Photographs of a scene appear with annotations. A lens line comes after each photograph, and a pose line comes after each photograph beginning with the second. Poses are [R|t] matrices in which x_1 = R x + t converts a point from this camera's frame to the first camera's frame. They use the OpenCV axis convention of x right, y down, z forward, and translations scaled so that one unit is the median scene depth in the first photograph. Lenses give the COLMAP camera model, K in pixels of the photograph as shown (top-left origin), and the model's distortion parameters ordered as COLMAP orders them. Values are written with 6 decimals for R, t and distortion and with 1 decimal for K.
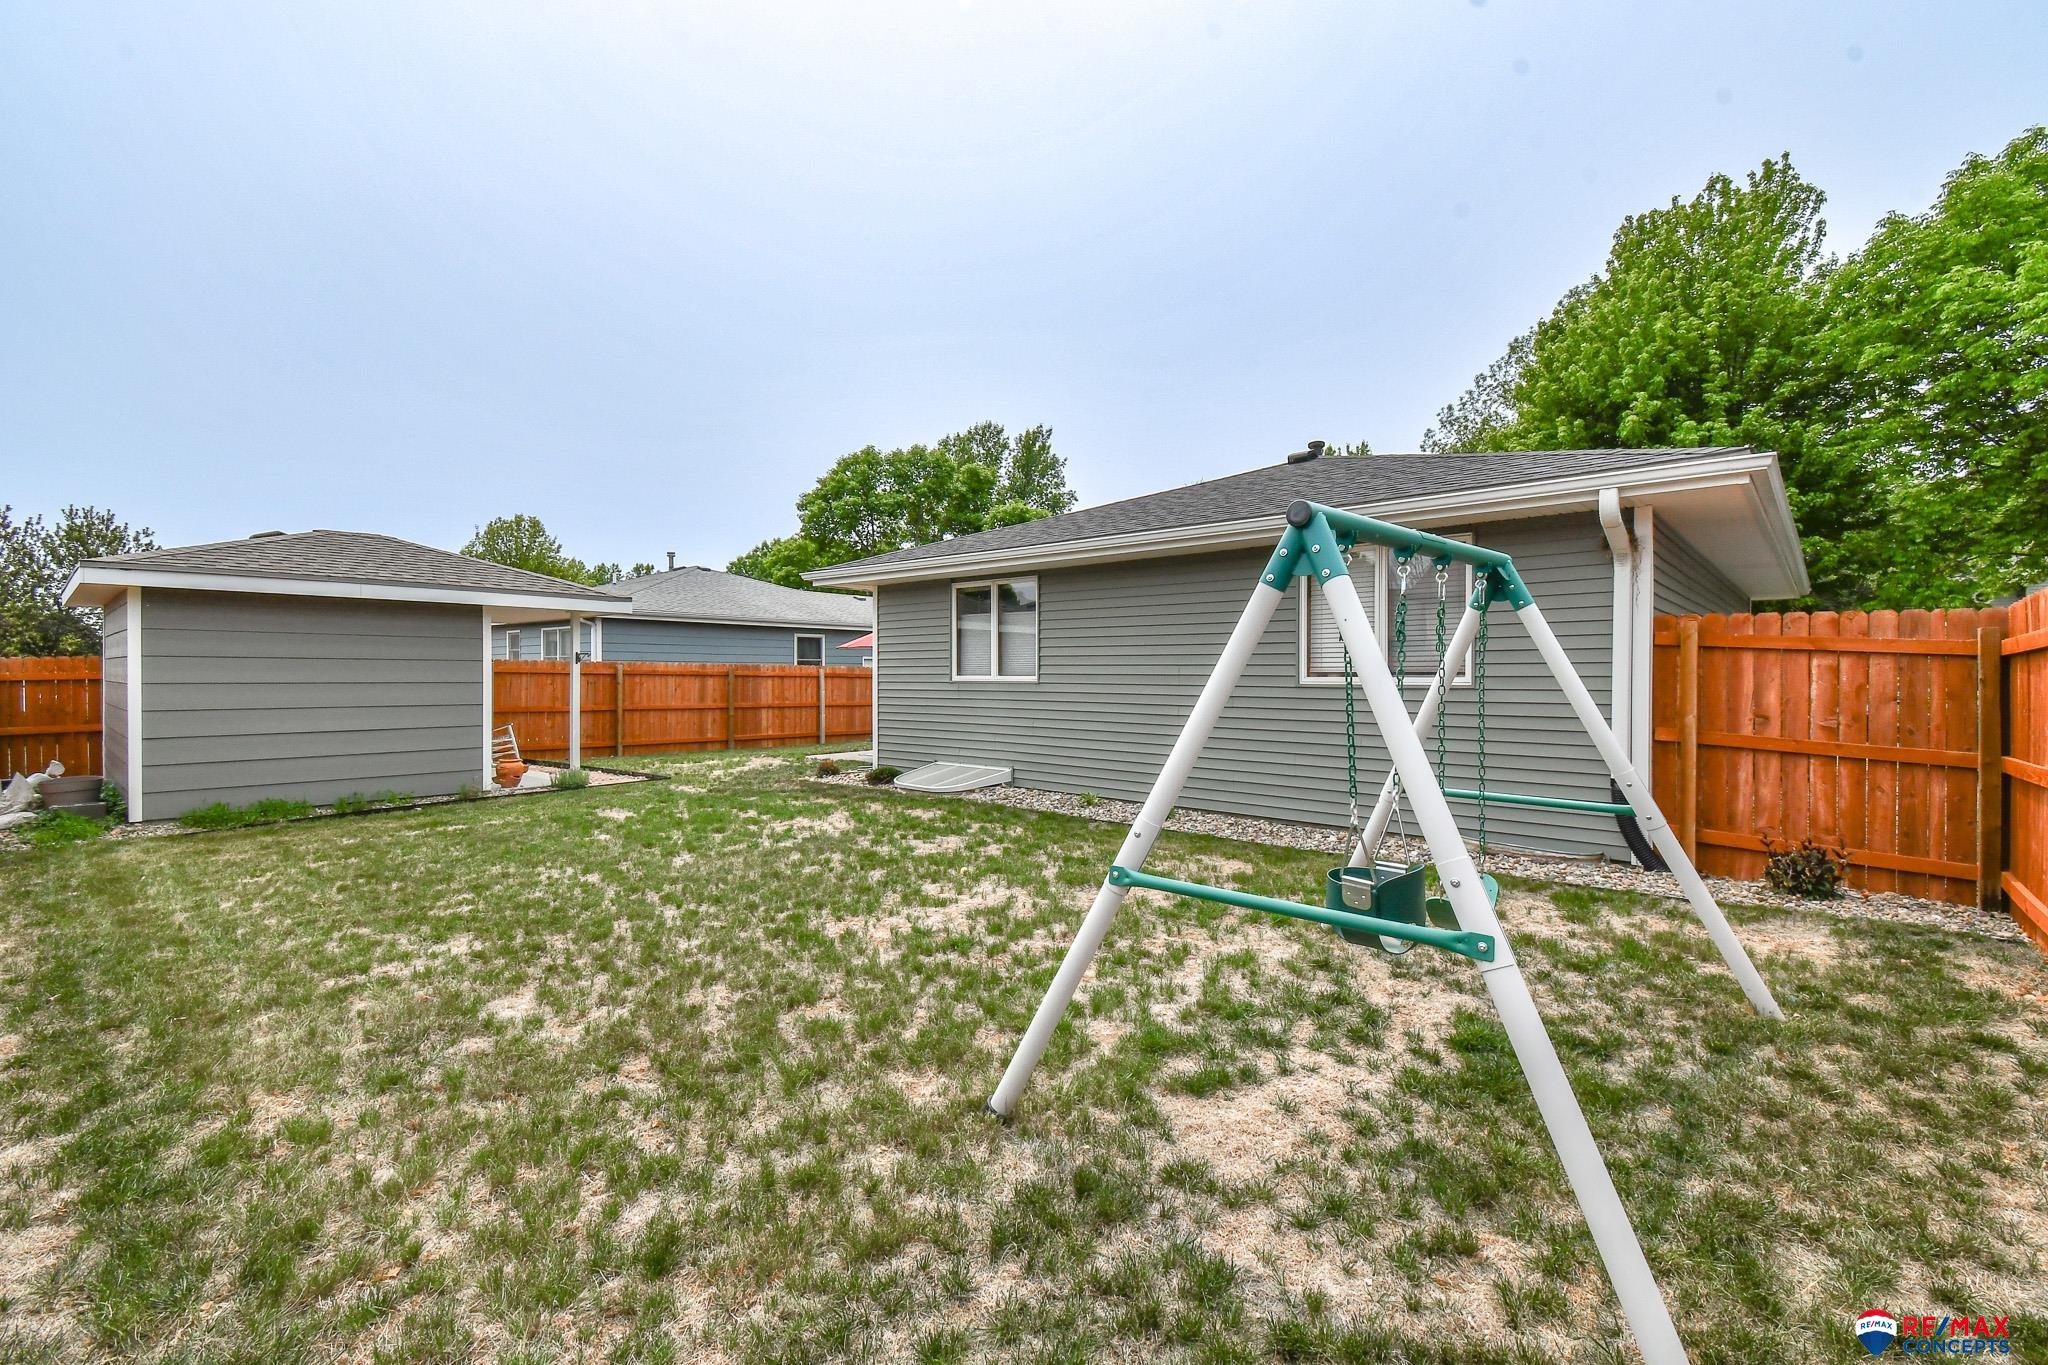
lens RADIAL K [[904.9, 0, 1043.8], [0, 904.9, 682.5], [0, 0, 1]] dist [0.007988, -0.003779]
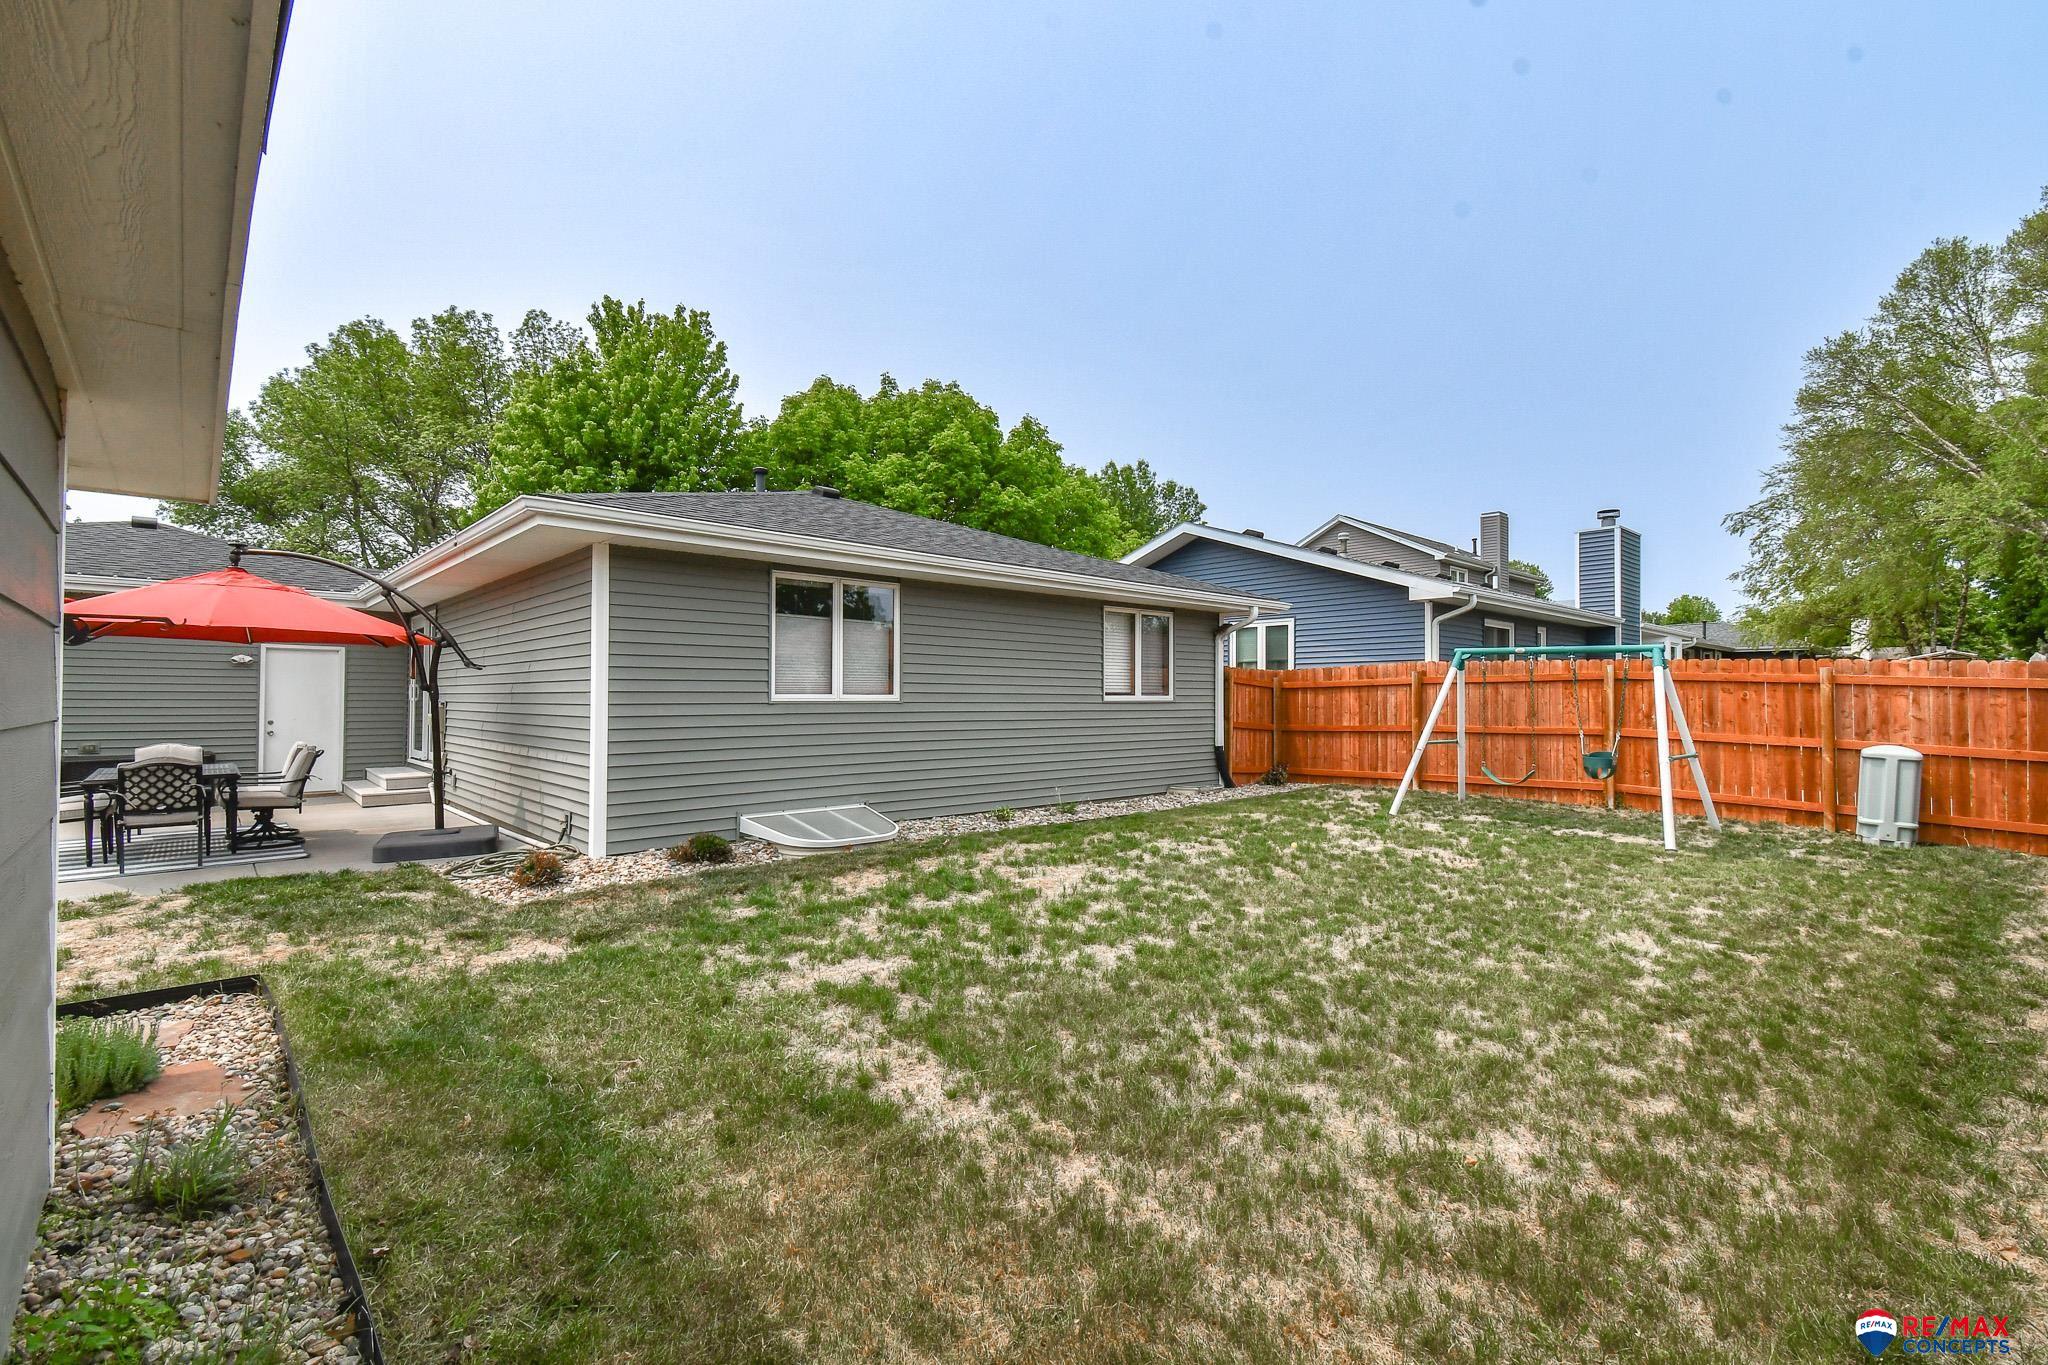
lens RADIAL K [[904.9, 0, 1027.3], [0, 904.9, 684.3], [0, 0, 1]] dist [0.007988, -0.003779]
pose [[0.113879, 0.011737, 0.993425, -0.473370], [0.007788, 0.999889, -0.012706, -0.002688], [-0.993464, 0.009183, 0.113775, 0.408409]]
